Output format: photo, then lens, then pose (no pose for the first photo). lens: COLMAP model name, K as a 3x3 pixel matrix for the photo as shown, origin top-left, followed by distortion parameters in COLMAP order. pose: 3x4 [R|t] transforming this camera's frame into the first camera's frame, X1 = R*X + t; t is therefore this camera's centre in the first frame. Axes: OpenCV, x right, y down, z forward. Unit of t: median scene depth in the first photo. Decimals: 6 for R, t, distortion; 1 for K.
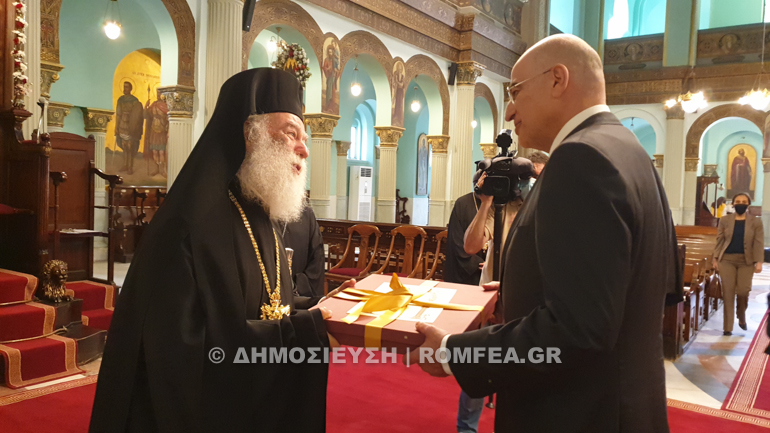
lens RADIAL K [[582.1, 0, 386.0], [0, 582.1, 216.3], [0, 0, 1]] dist [0.008488, 0.015859]
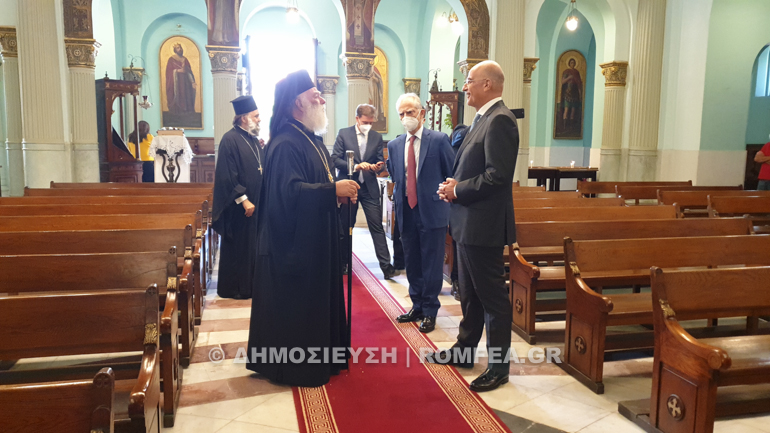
lens RADIAL K [[582.1, 0, 385.4], [0, 582.1, 214.5], [0, 0, 1]] dist [0.008488, 0.015859]
pose [[0.655890, -0.121259, 0.745053, 0.311252], [0.039771, 0.991194, 0.126308, -0.007607], [-0.753808, -0.053212, 0.654937, 0.486216]]
